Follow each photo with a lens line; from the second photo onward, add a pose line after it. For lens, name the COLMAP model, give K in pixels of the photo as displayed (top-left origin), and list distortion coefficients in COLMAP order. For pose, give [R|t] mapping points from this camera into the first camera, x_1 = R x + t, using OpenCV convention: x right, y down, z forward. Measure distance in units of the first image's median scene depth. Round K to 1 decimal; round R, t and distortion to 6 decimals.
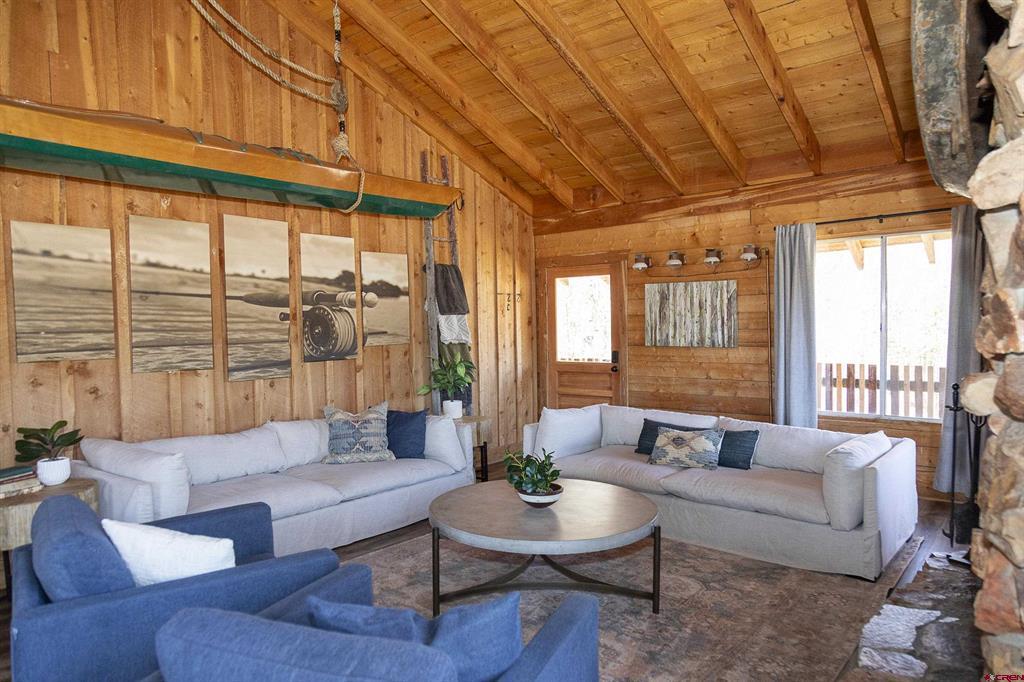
lens RADIAL K [[672.2, 0, 516.1], [0, 672.2, 349.4], [0, 0, 1]] dist [0.008268, 0.004922]
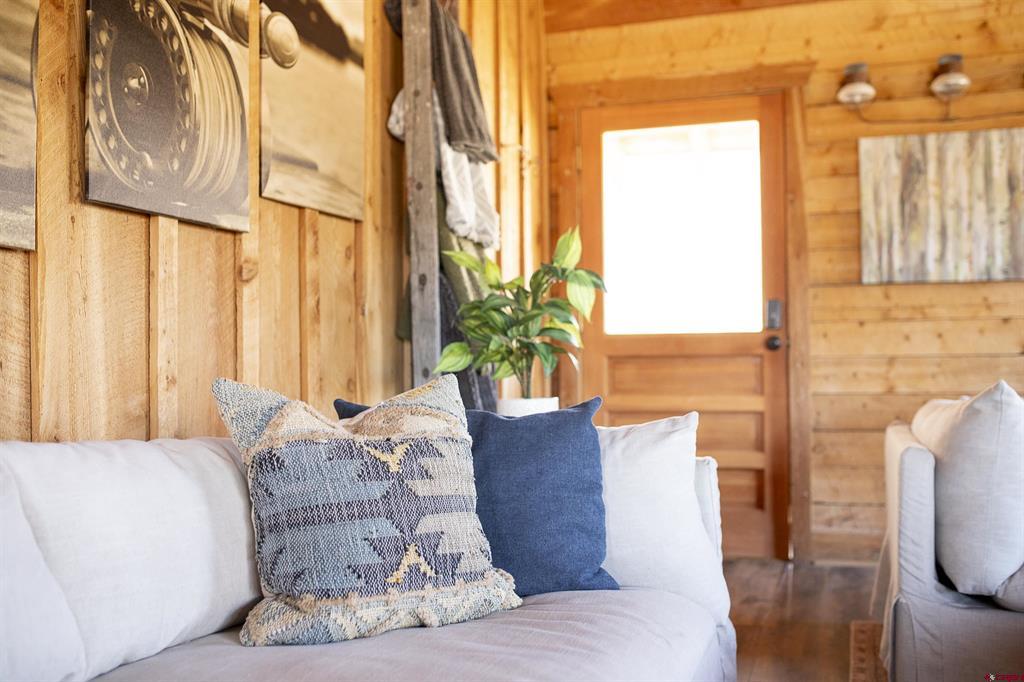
lens RADIAL K [[991.5, 0, 503.3], [0, 991.5, 340.5], [0, 0, 1]] dist [-0.052781, 0.000000]
pose [[0.938009, 0.017395, 0.346173, -0.252324], [0.006625, 0.997658, -0.068083, 0.076972], [-0.346547, 0.066156, 0.935697, 0.547171]]
